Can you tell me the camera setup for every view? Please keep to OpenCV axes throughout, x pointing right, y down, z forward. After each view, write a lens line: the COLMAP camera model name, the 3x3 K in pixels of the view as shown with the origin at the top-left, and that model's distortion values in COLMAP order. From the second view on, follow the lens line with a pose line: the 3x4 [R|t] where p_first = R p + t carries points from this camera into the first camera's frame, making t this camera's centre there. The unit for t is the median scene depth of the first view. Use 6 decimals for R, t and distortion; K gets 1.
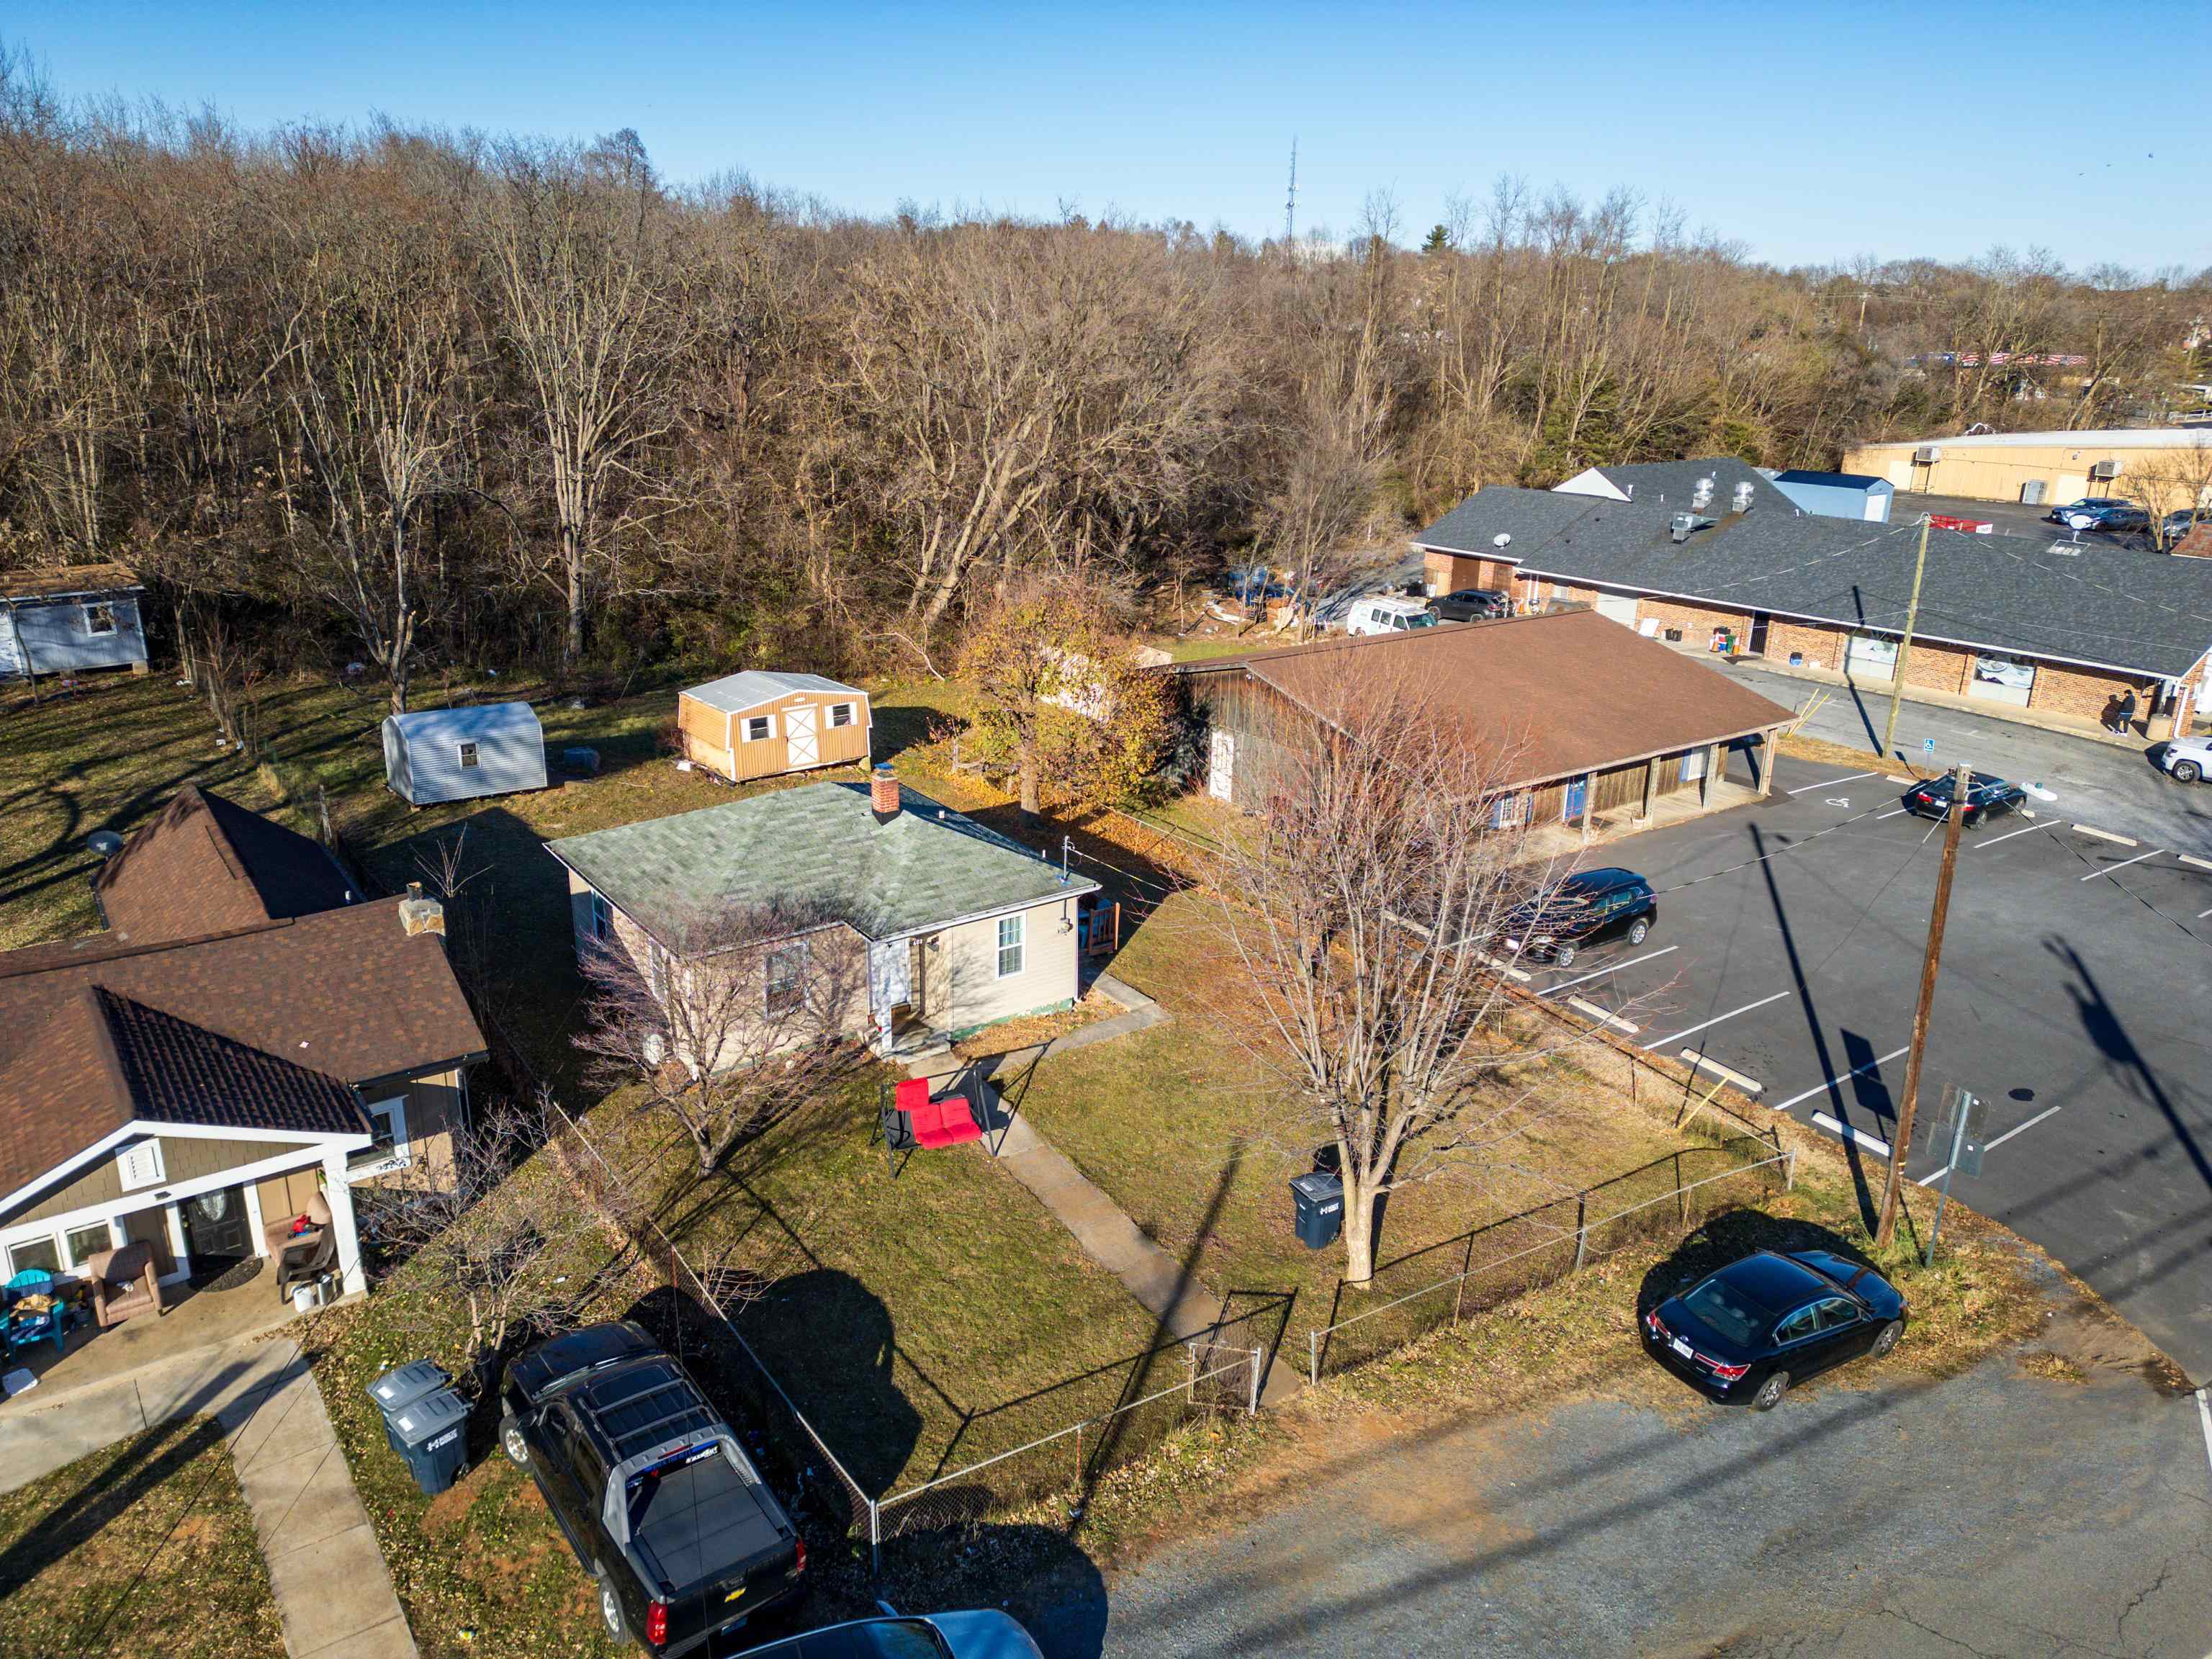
lens RADIAL K [[1541.4, 0, 1111.0], [0, 1541.4, 818.9], [0, 0, 1]] dist [0.100039, -0.100948]
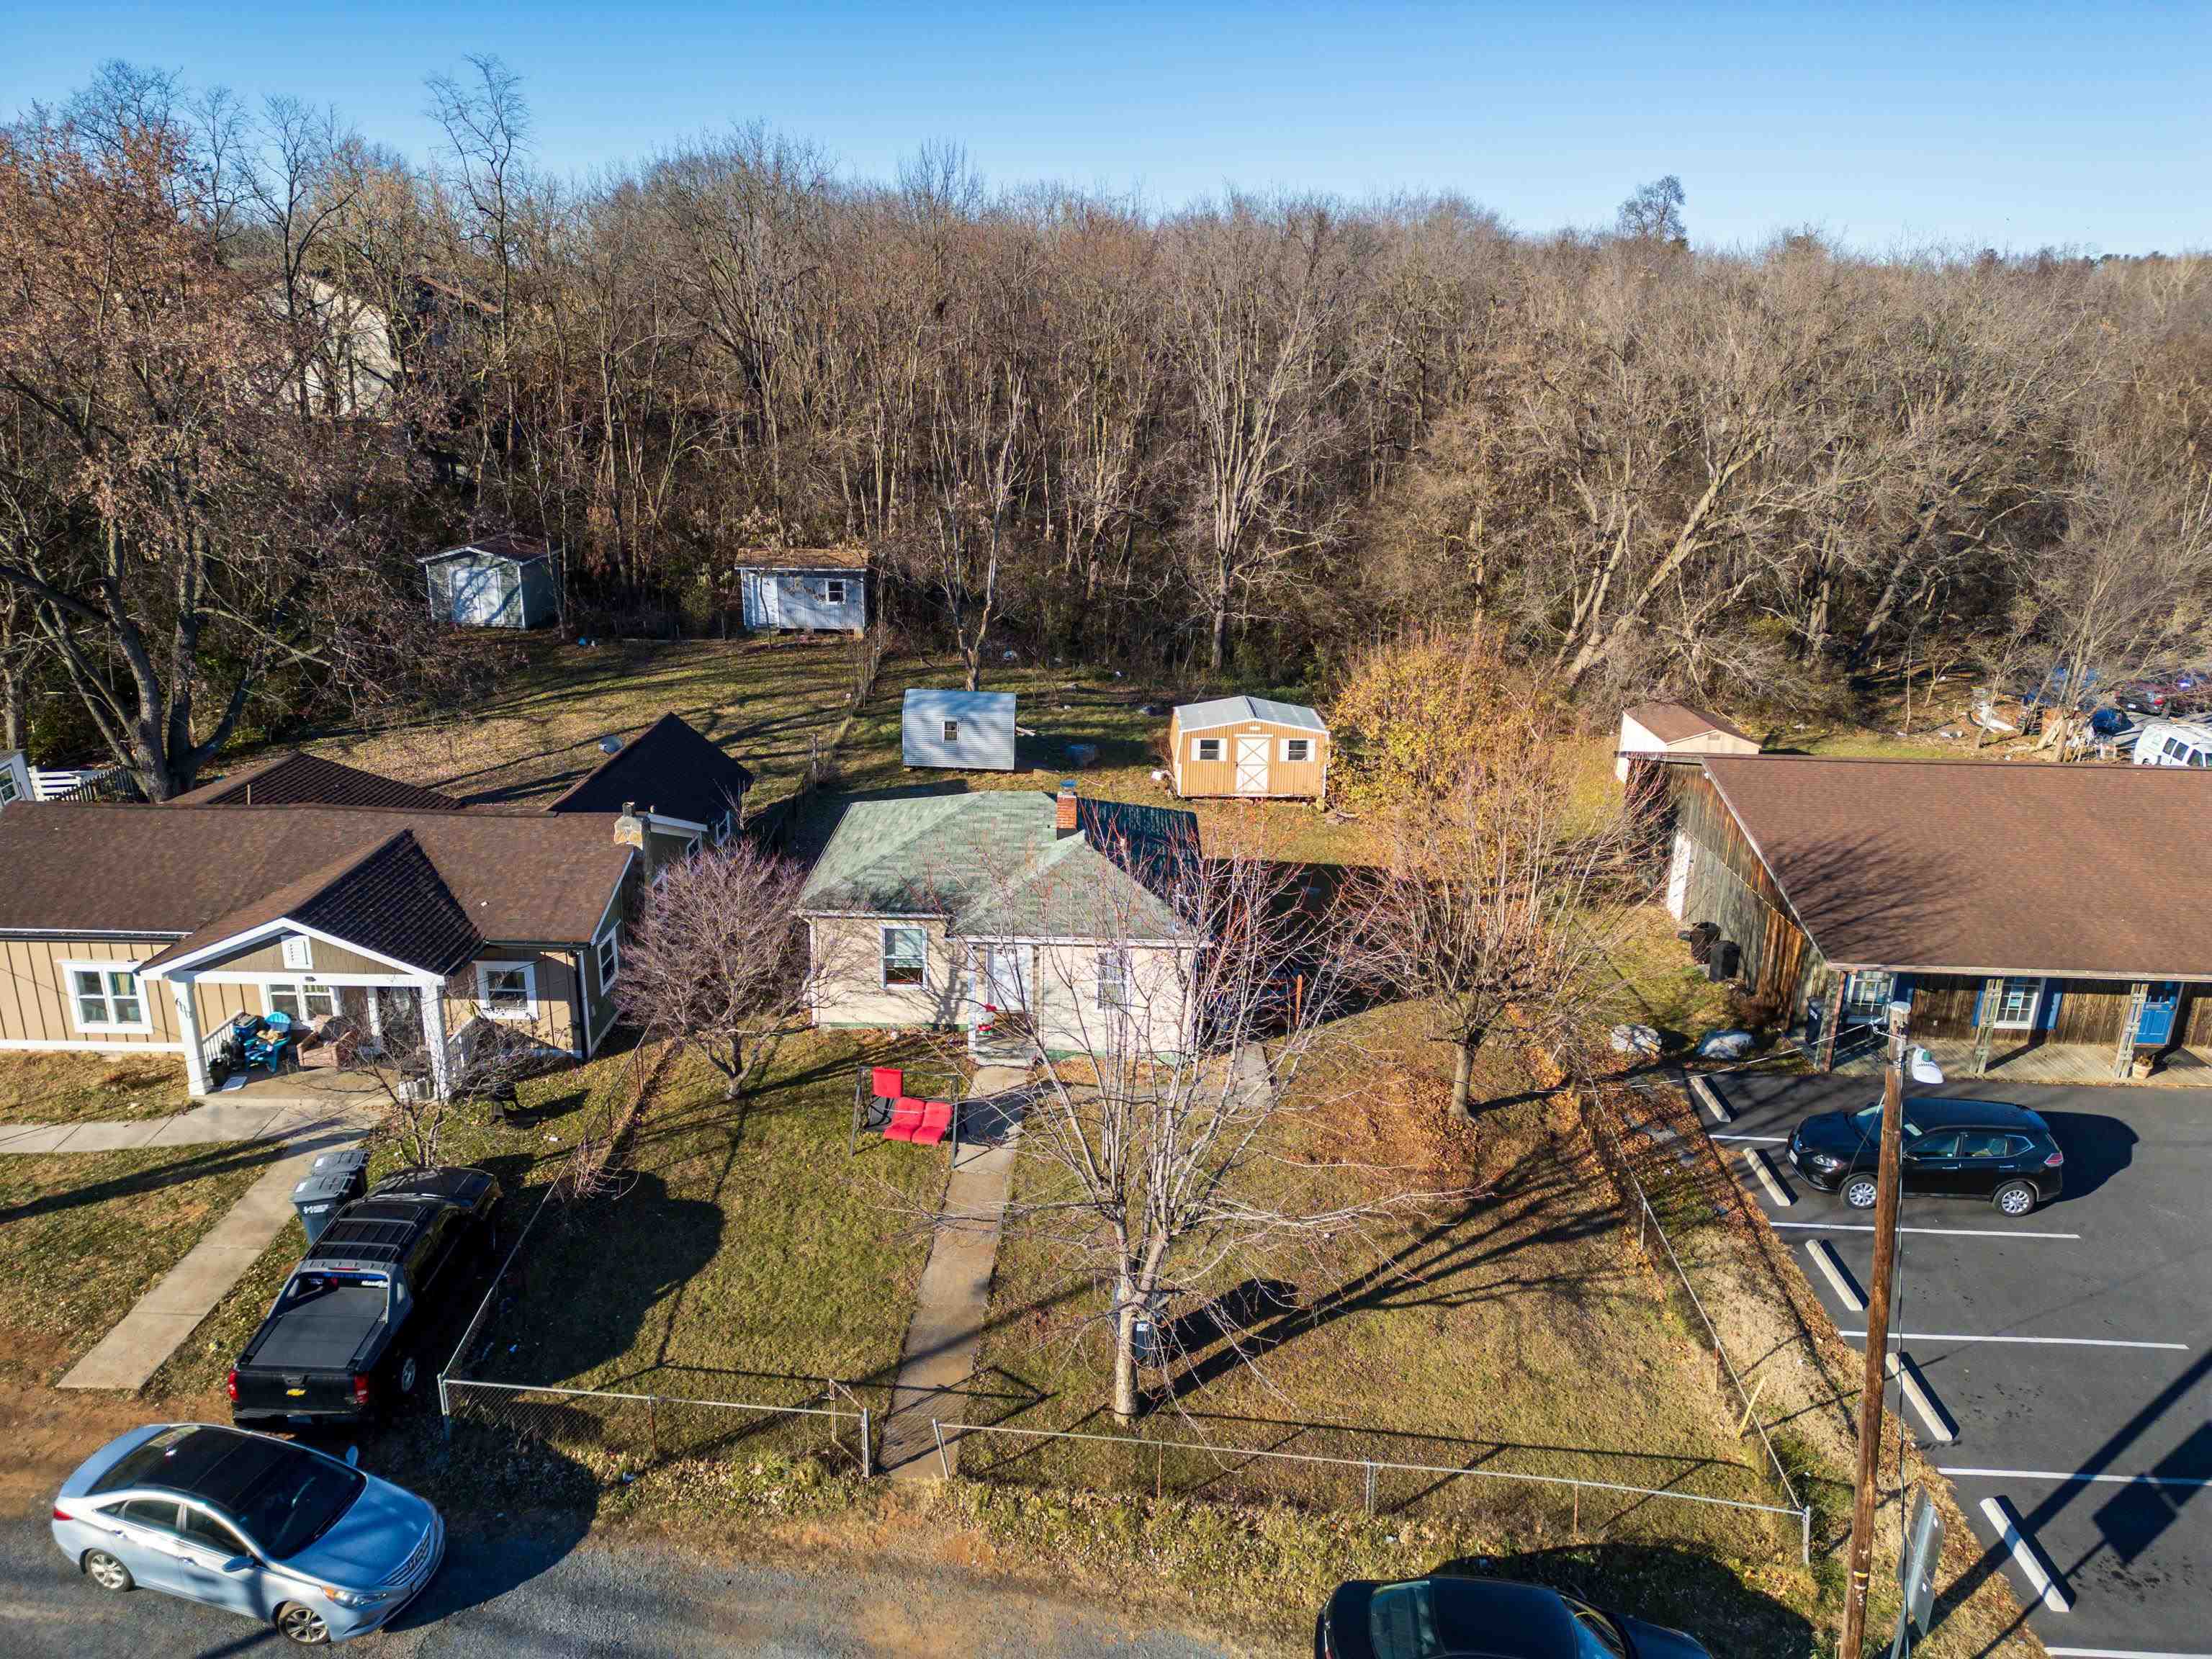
lens RADIAL K [[1541.4, 0, 1111.0], [0, 1541.4, 818.9], [0, 0, 1]] dist [0.100039, -0.100948]
pose [[0.799120, 0.178096, -0.574186, 0.490440], [-0.194147, 0.980387, 0.033886, -0.053738], [0.568960, 0.084398, 0.818023, 0.189607]]
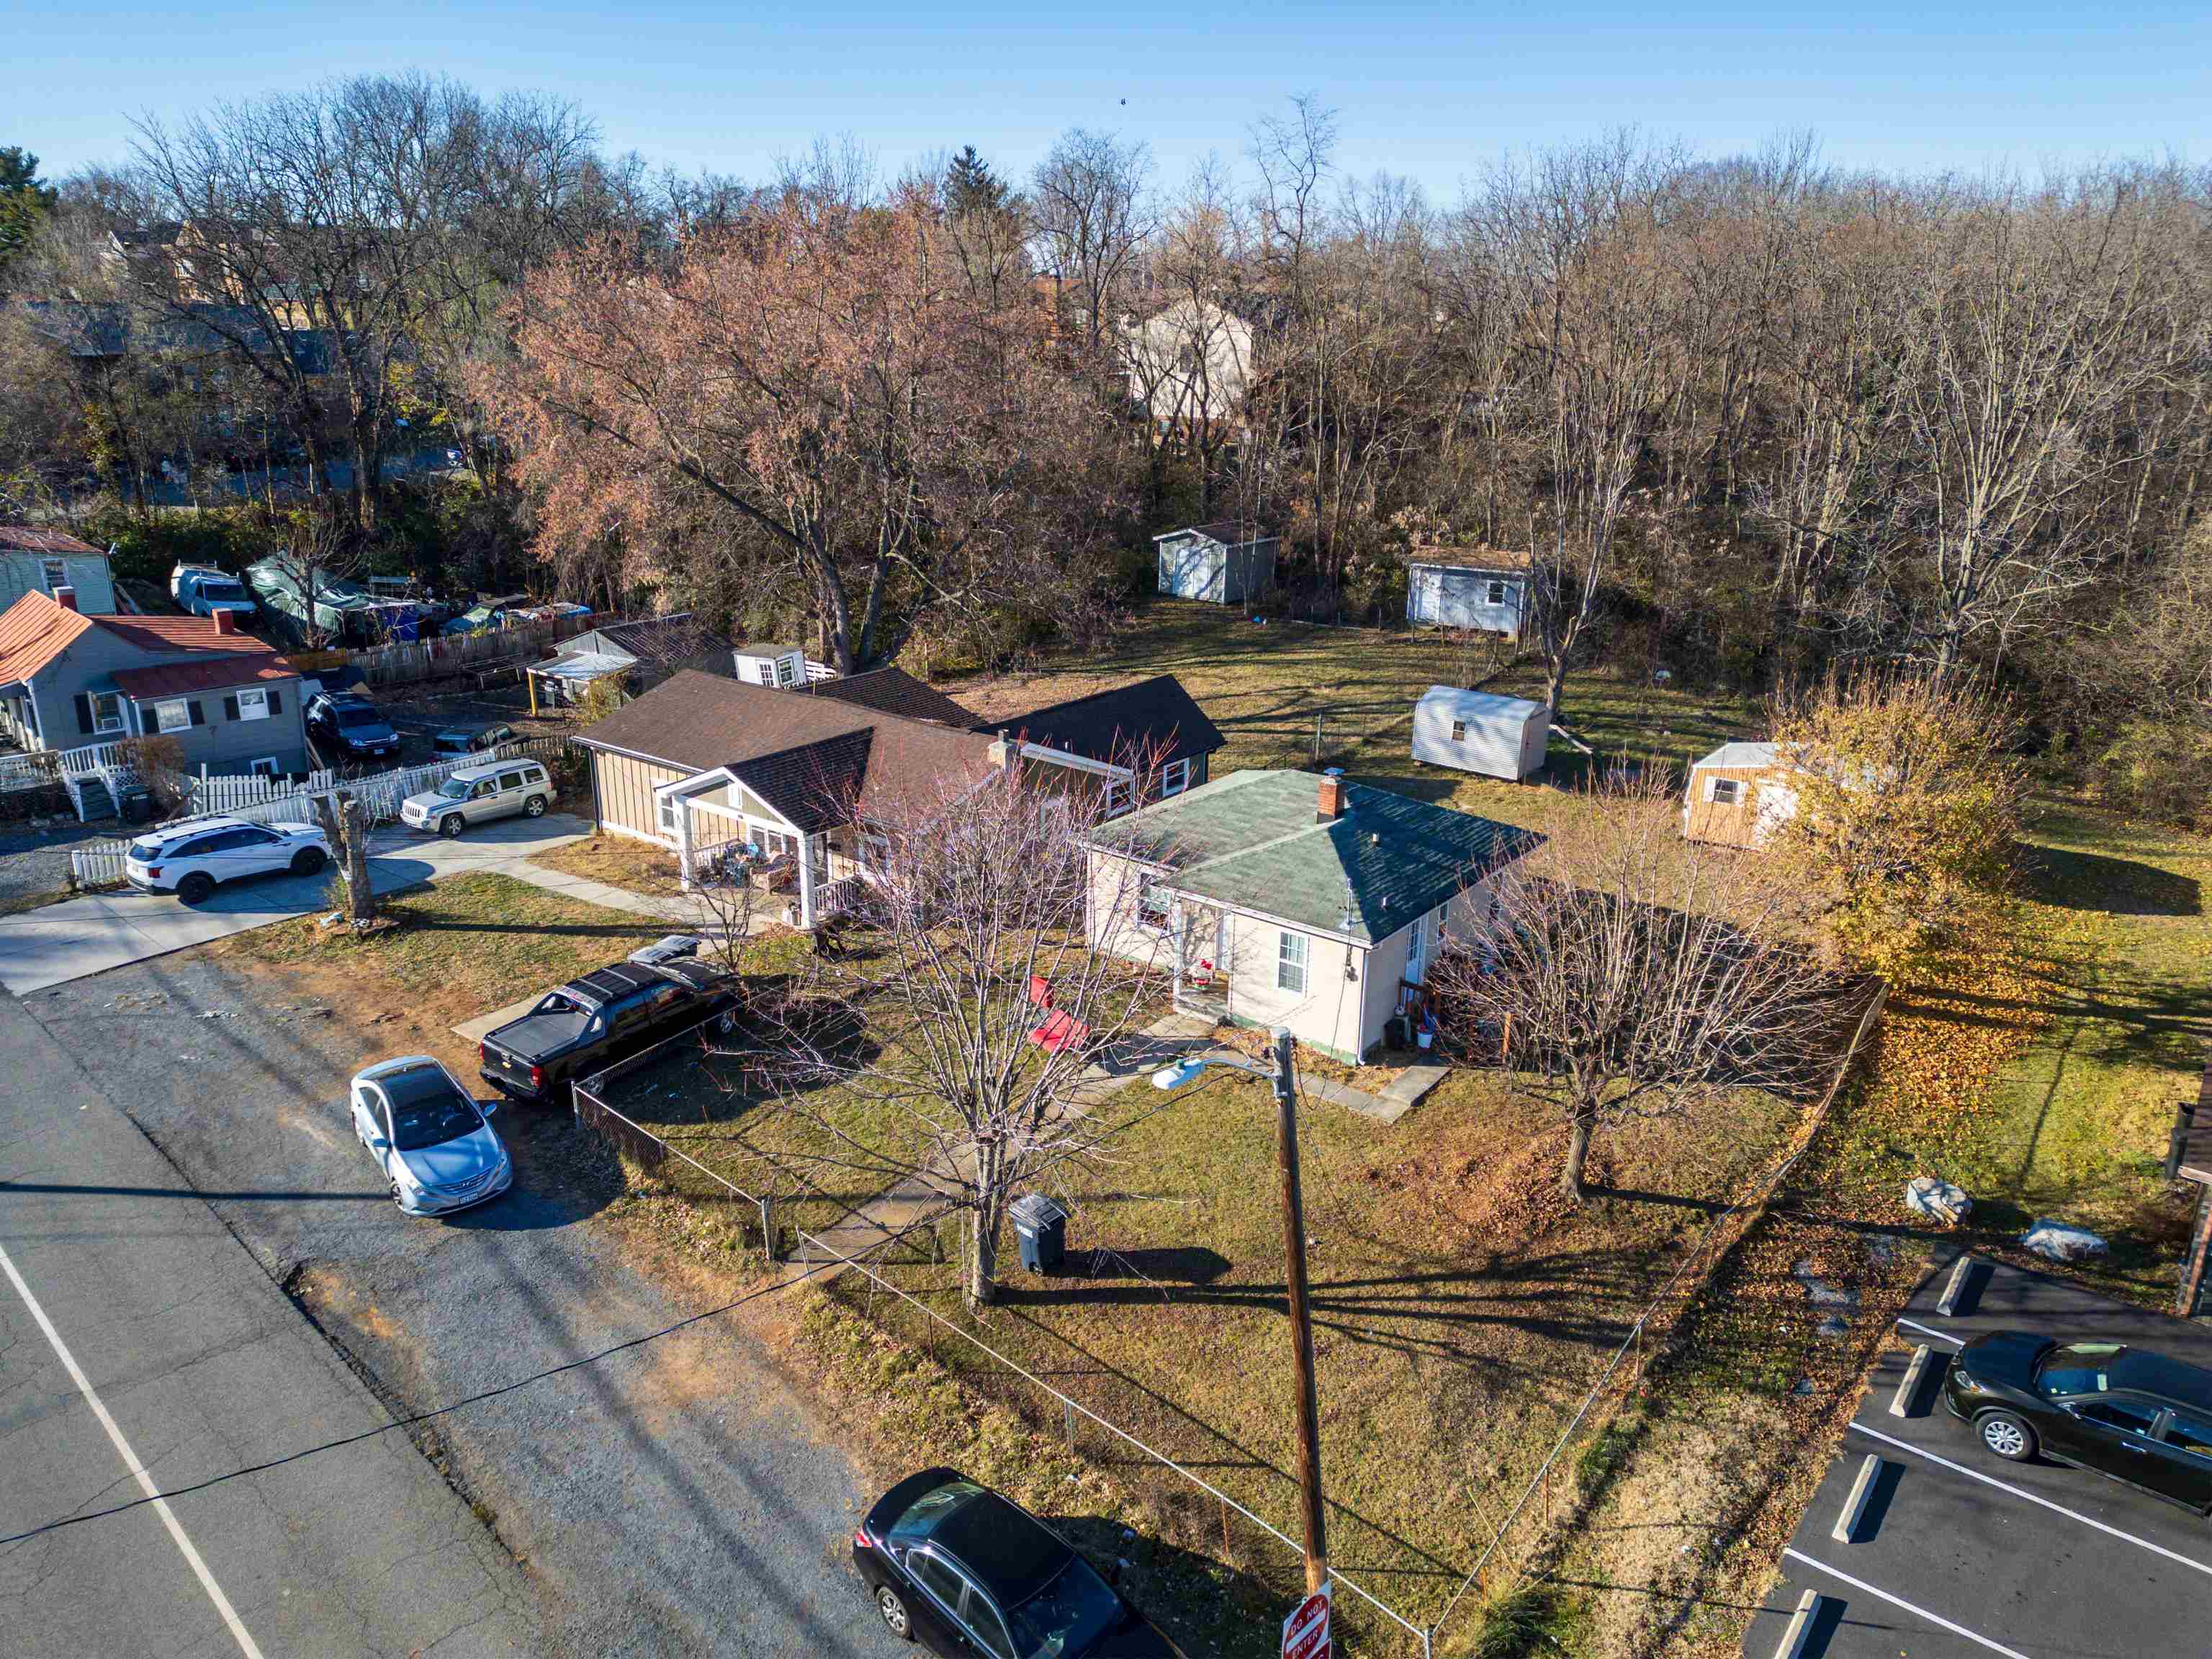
lens RADIAL K [[1541.4, 0, 1111.0], [0, 1541.4, 818.9], [0, 0, 1]] dist [0.100039, -0.100948]
pose [[0.277061, 0.276198, -0.920300, 0.814276], [-0.309758, 0.932334, 0.186555, -0.158055], [0.909553, 0.233383, 0.343868, 0.539127]]
